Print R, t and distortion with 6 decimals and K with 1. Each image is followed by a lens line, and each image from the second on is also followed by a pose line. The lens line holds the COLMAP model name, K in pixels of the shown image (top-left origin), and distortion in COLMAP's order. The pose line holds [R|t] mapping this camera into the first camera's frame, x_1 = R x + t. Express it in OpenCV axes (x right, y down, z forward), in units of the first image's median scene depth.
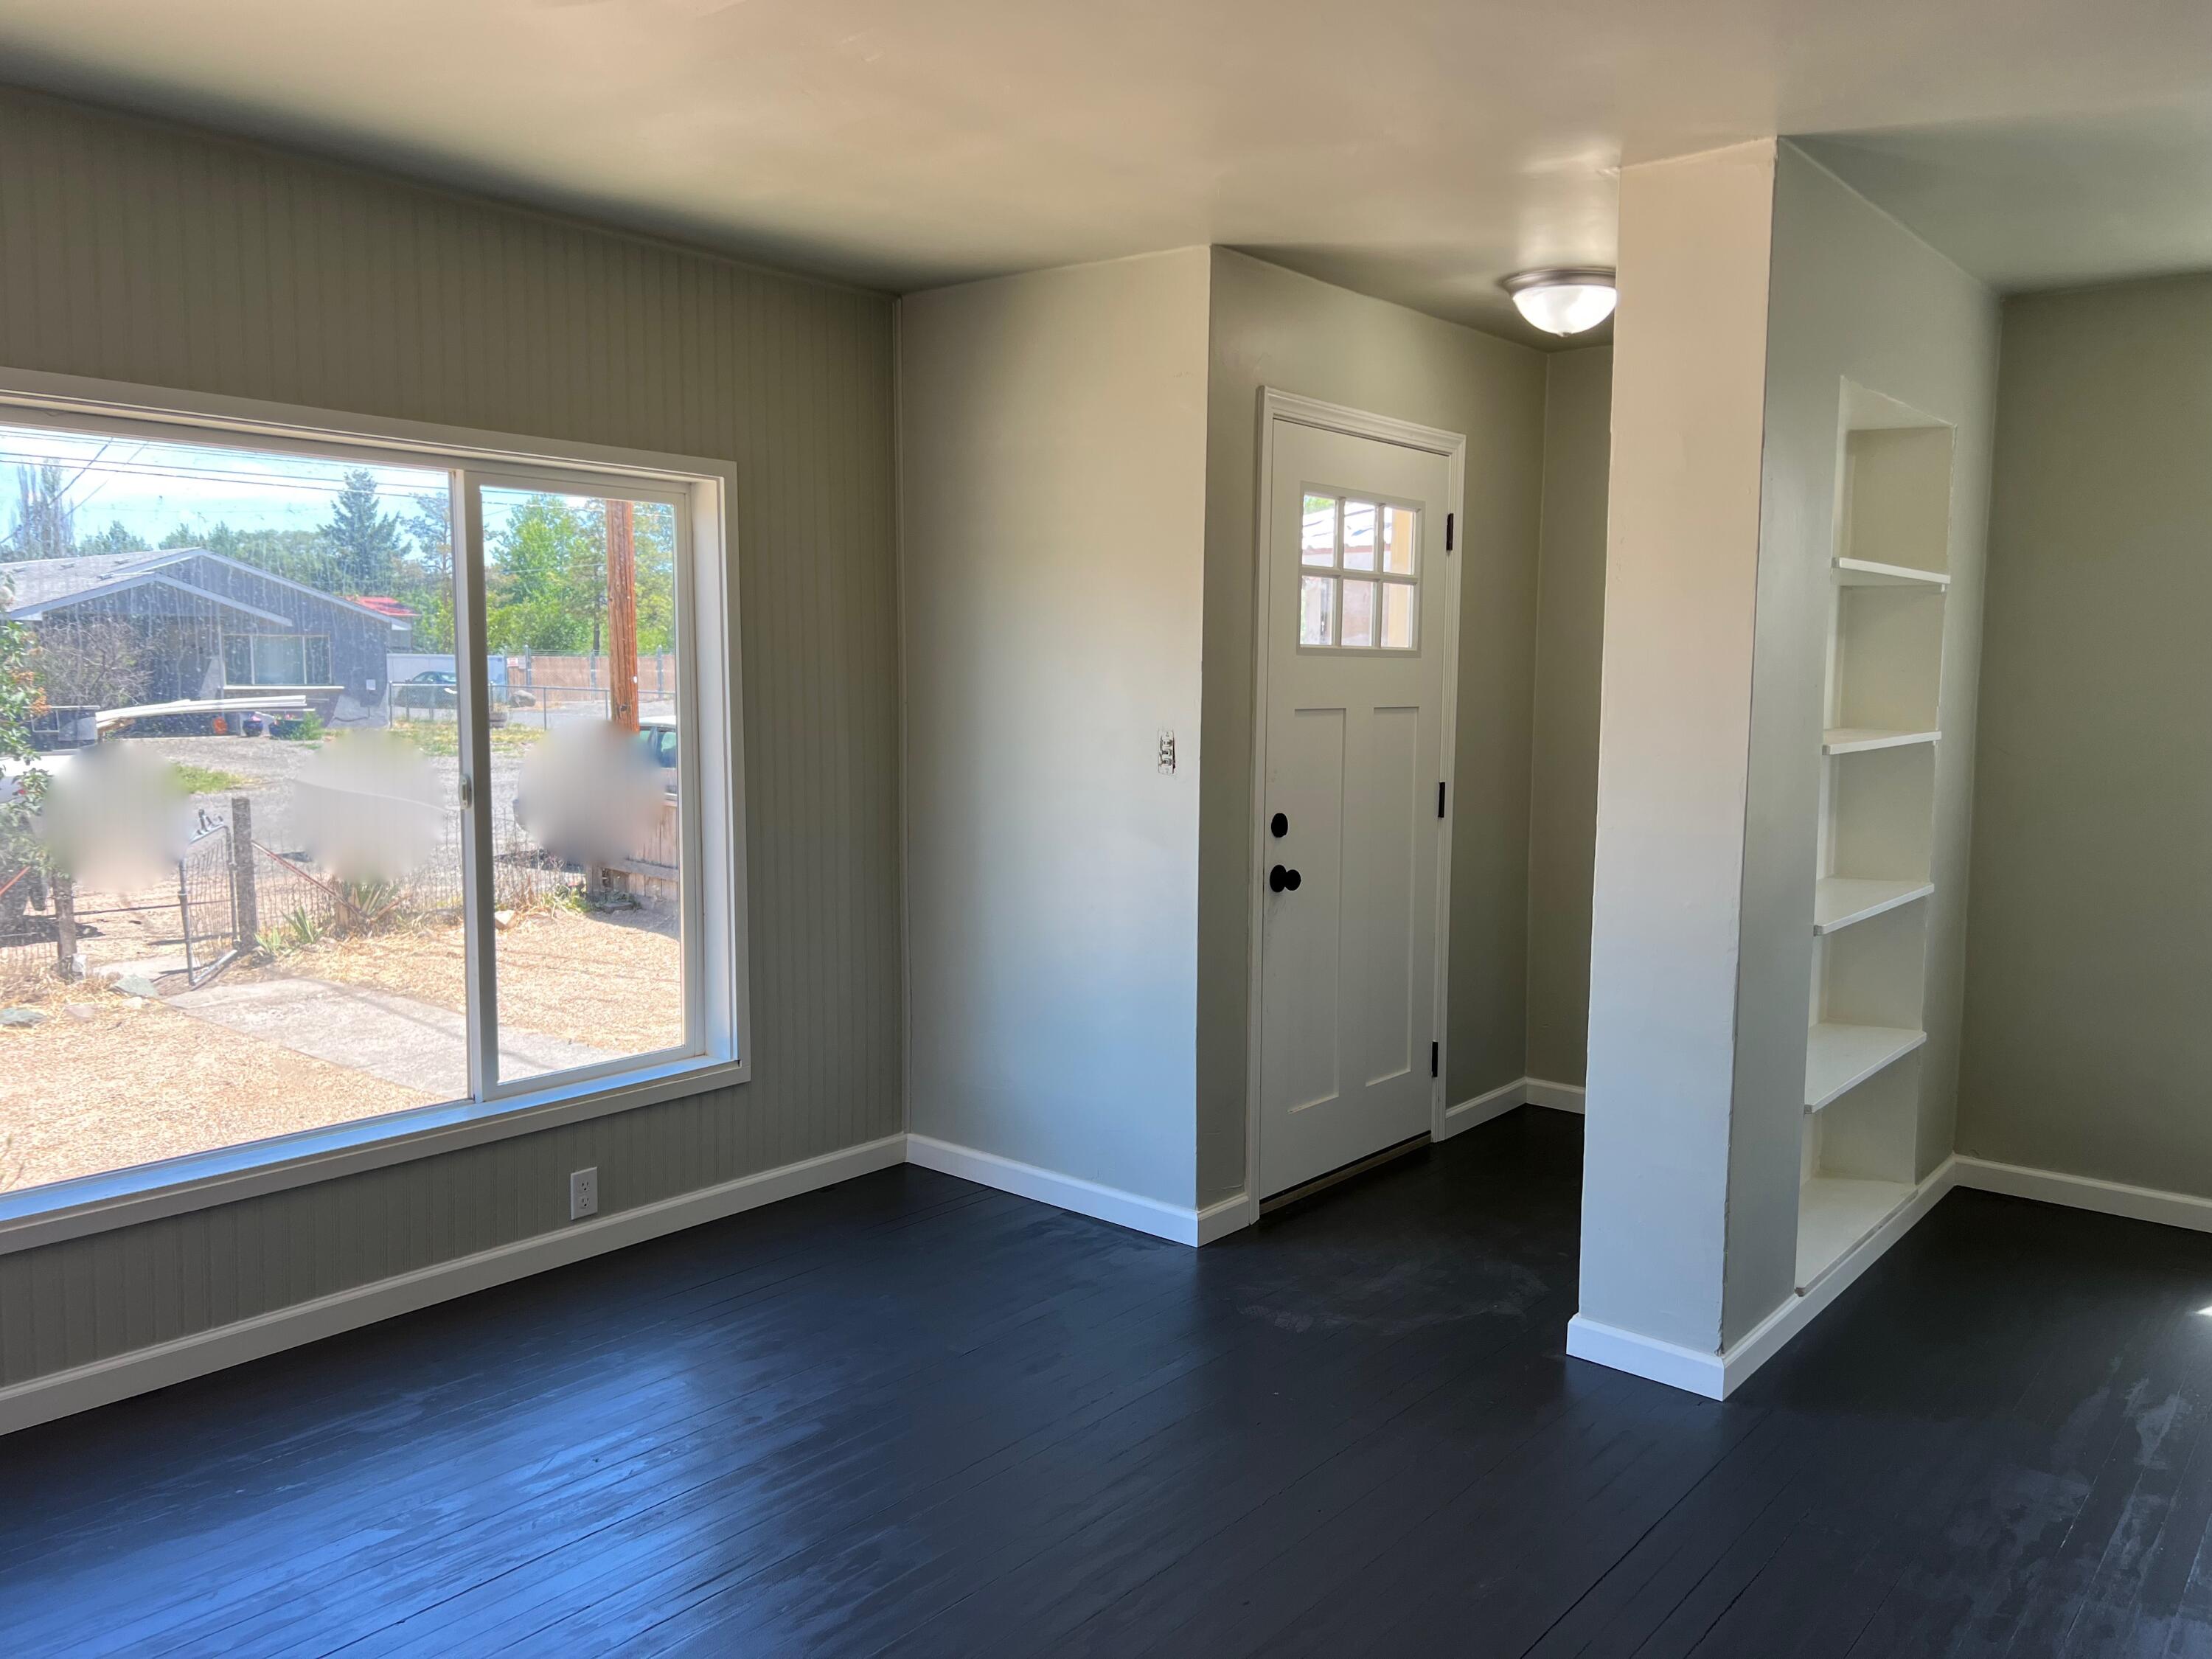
lens RADIAL K [[1661.6, 0, 1110.3], [0, 1661.6, 810.9], [0, 0, 1]] dist [0.058026, -0.052518]
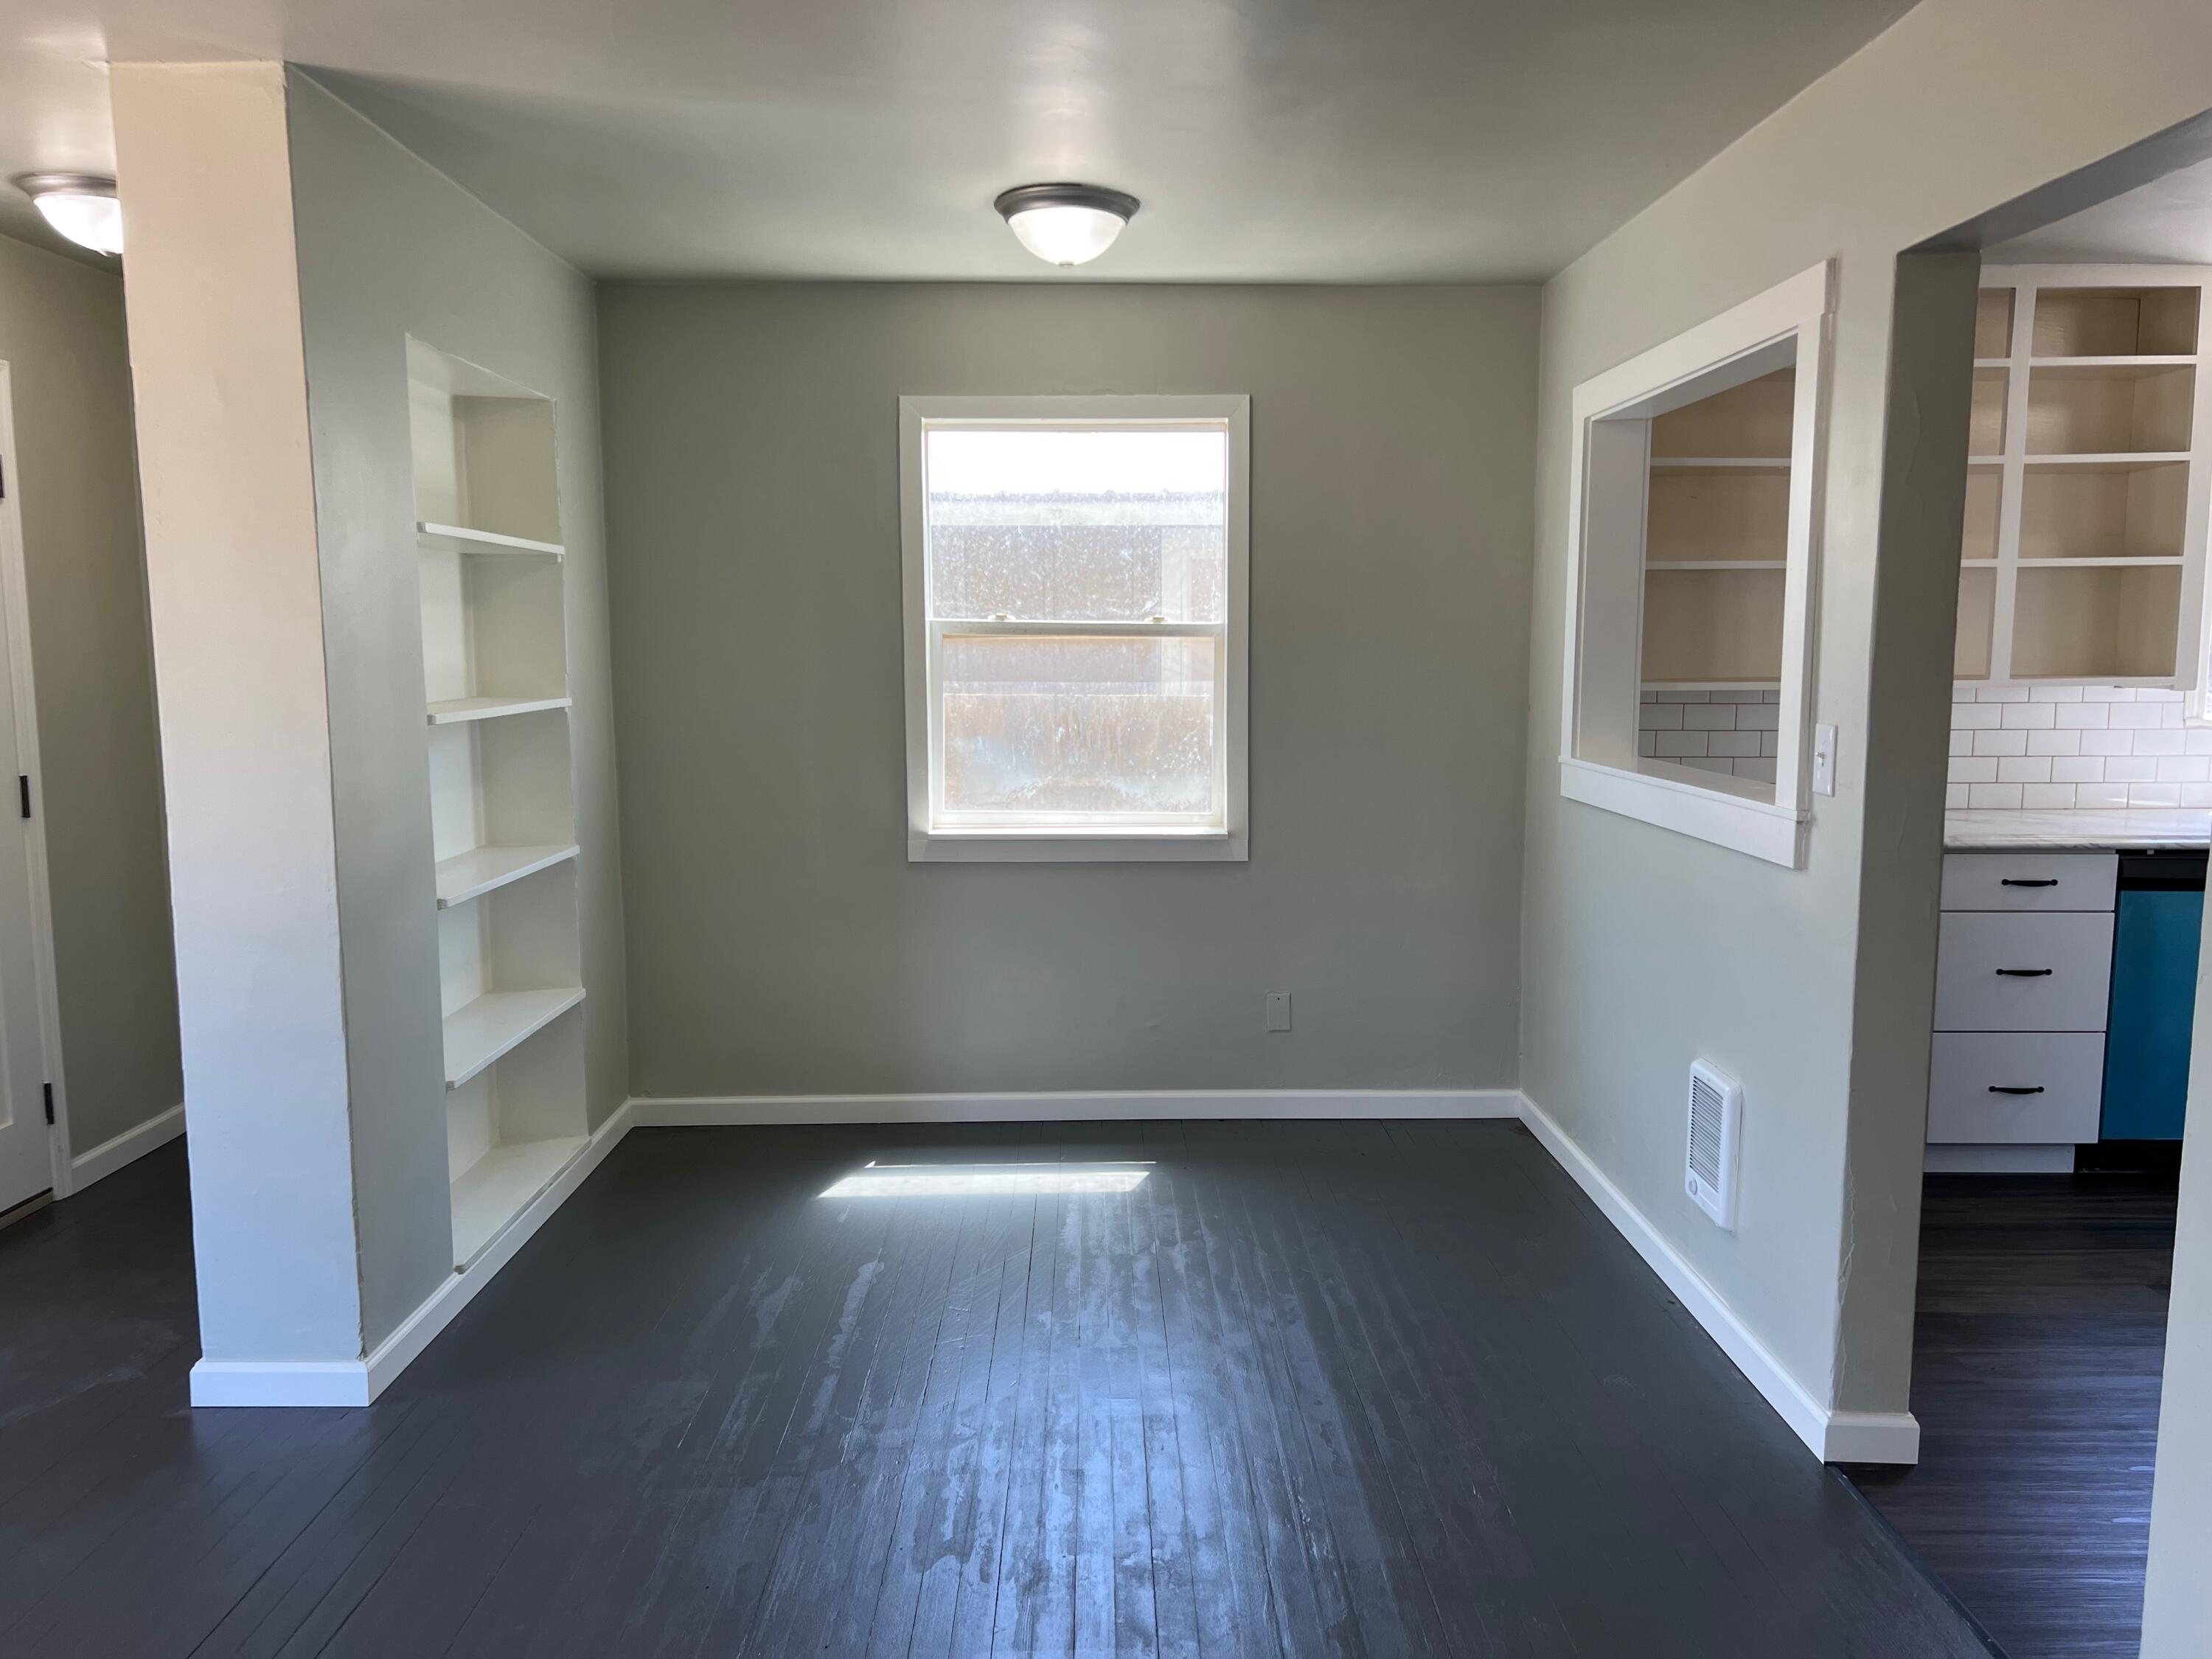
lens RADIAL K [[1661.6, 0, 1125.6], [0, 1661.6, 824.7], [0, 0, 1]] dist [0.058026, -0.052518]
pose [[0.766085, -0.079806, 0.637766, 0.104471], [0.065933, 0.996785, 0.045532, 0.006823], [-0.639349, 0.007168, 0.768883, -0.010658]]
